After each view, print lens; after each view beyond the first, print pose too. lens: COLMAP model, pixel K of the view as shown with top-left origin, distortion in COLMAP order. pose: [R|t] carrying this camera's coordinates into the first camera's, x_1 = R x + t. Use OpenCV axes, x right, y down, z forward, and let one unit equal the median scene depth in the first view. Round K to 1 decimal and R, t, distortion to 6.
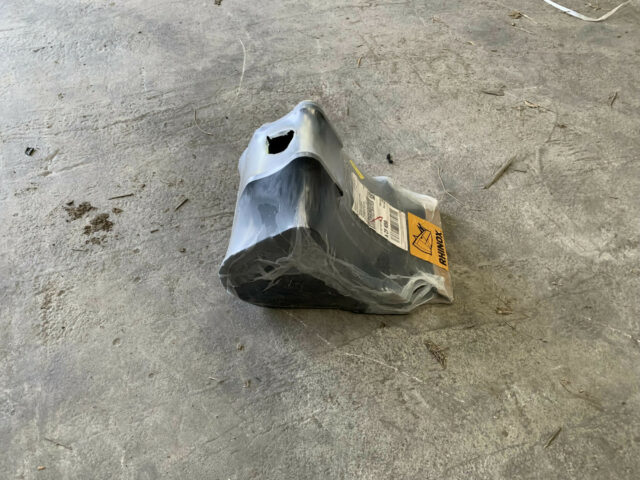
lens RADIAL K [[489.0, 0, 316.6], [0, 489.0, 240.4], [0, 0, 1]] dist [0.017507, -0.011333]
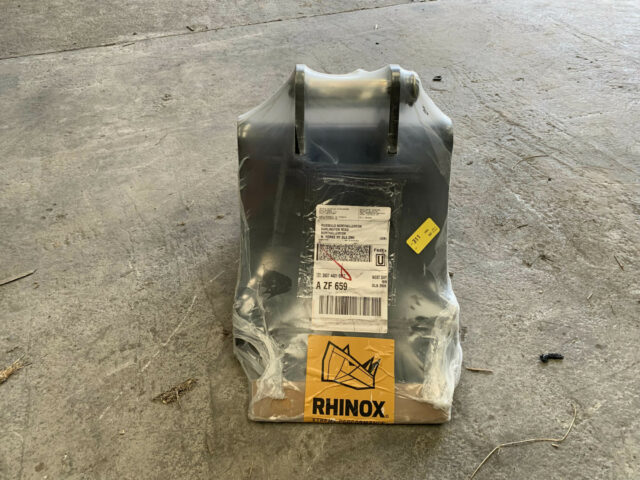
lens RADIAL K [[493.1, 0, 307.6], [0, 493.1, 230.1], [0, 0, 1]] dist [0.008122, 0.000433]
pose [[0.011482, 0.663329, -0.748239, 0.616533], [-0.793189, 0.461681, 0.397118, -0.311471], [0.608868, 0.588935, 0.531447, 0.582505]]
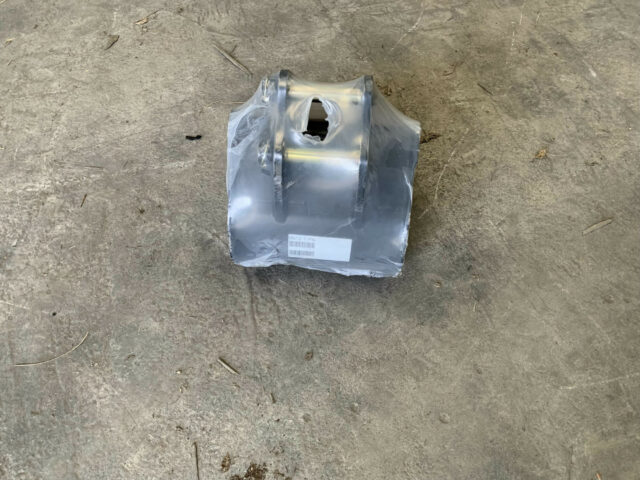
lens RADIAL K [[489.0, 0, 316.6], [0, 489.0, 240.4], [0, 0, 1]] dist [0.017507, -0.011333]
pose [[0.044894, -0.835539, 0.547595, -0.614926], [0.782642, 0.370078, 0.500513, -0.476767], [-0.620851, 0.406101, 0.670542, 0.463350]]
